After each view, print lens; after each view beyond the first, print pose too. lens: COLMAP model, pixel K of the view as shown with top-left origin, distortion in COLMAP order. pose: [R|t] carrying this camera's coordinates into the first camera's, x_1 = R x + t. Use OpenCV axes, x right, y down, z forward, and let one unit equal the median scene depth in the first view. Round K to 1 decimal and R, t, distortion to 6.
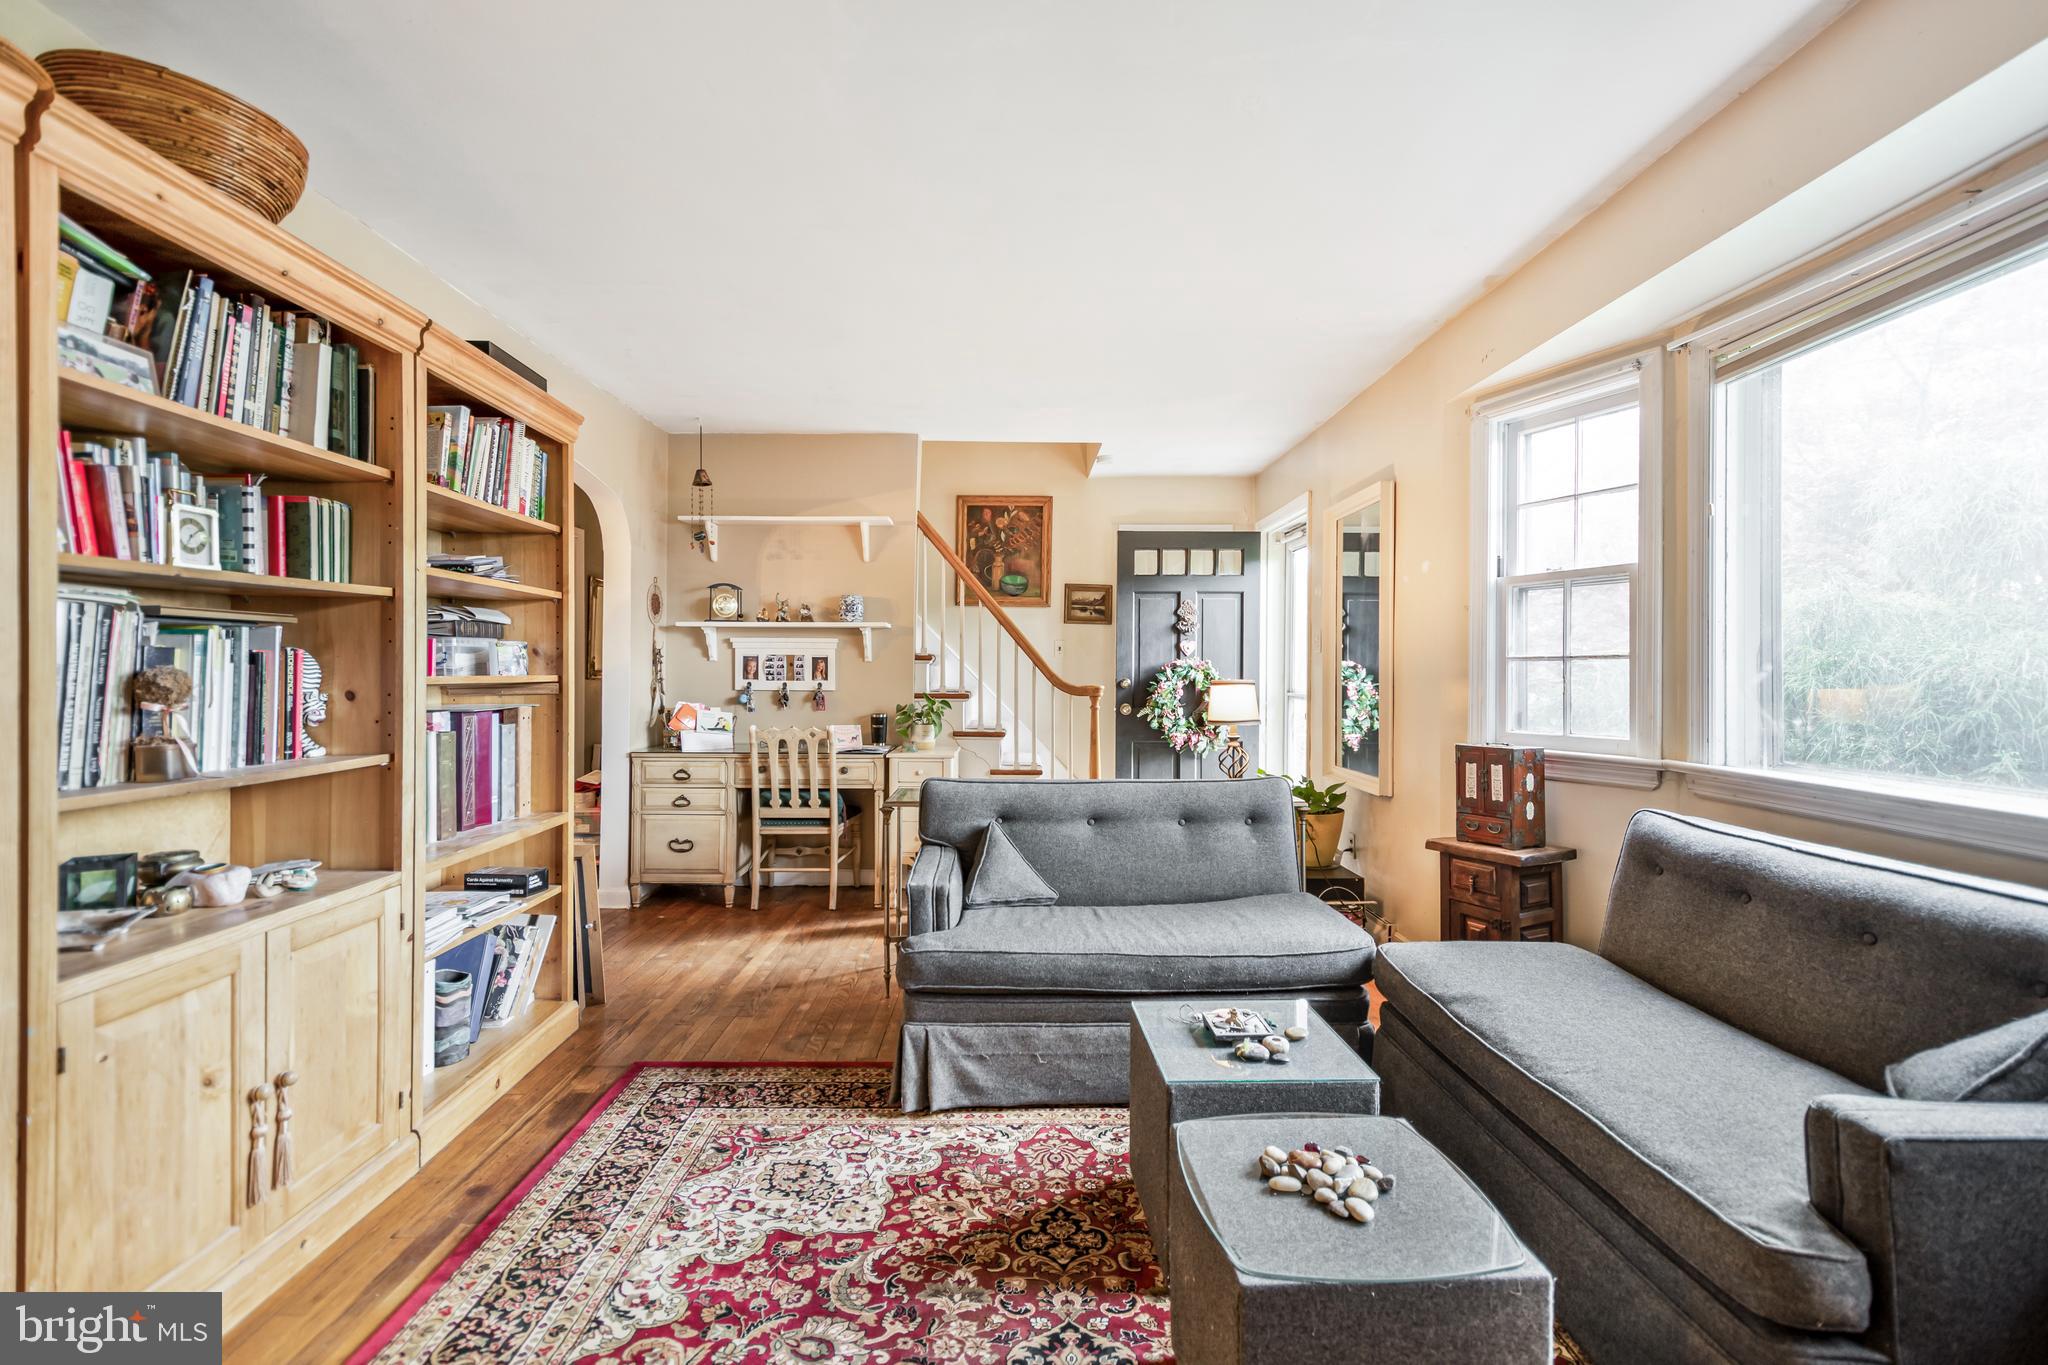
lens RADIAL K [[901.9, 0, 1019.9], [0, 901.9, 671.4], [0, 0, 1]] dist [0.014466, -0.004824]
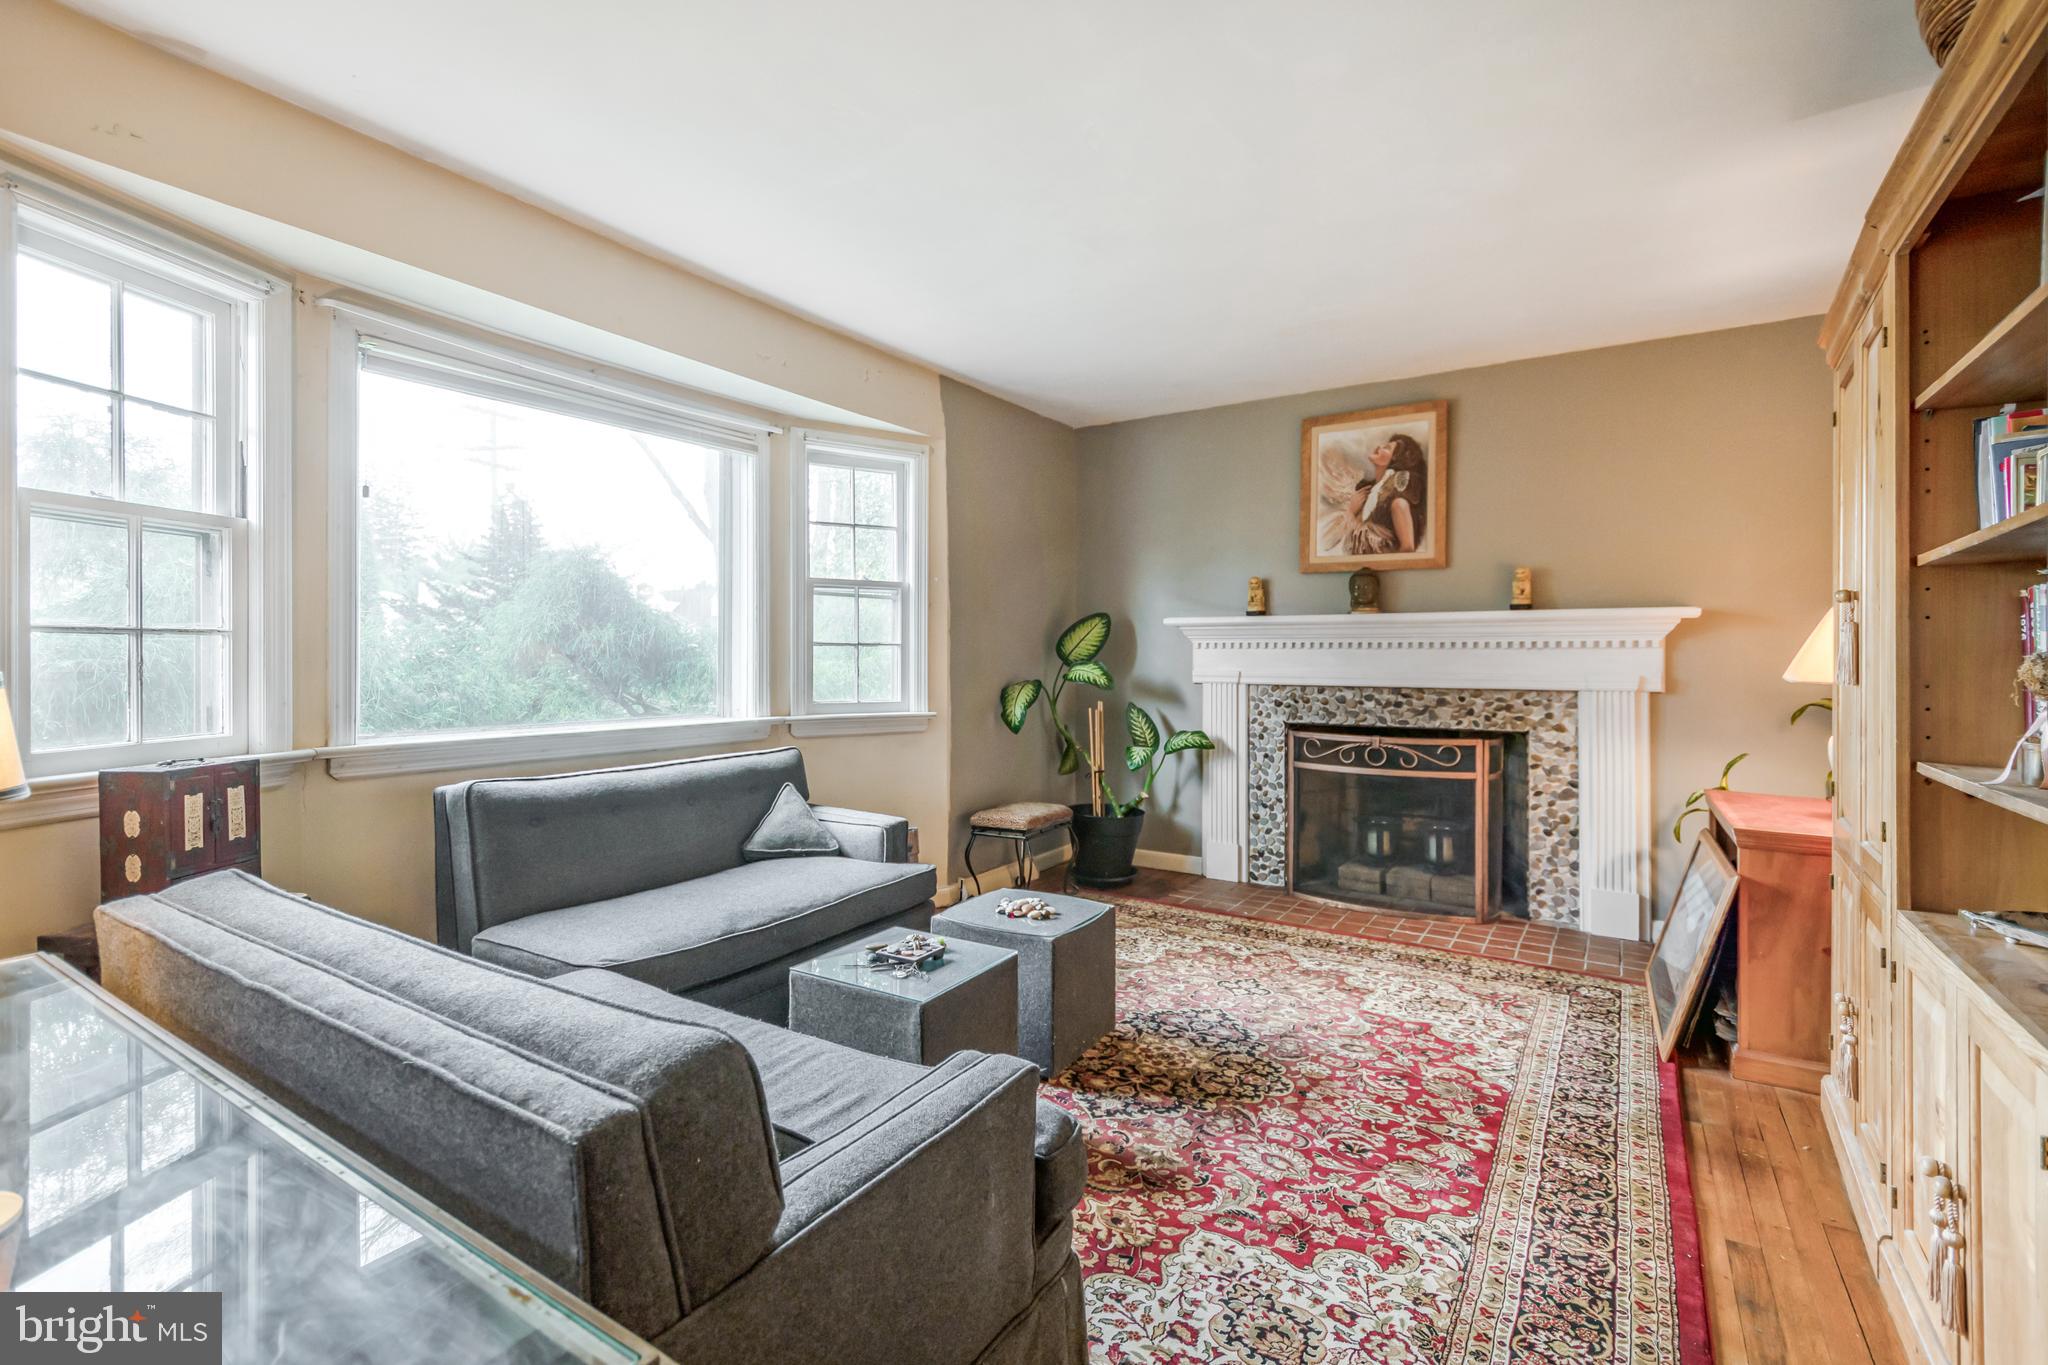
lens RADIAL K [[901.9, 0, 1022.8], [0, 901.9, 660.5], [0, 0, 1]] dist [0.014466, -0.004824]
pose [[-0.832903, -0.006030, 0.553387, -0.540693], [-0.000455, 0.999948, 0.010211, -0.001073], [-0.553419, 0.008253, -0.832862, 1.924898]]
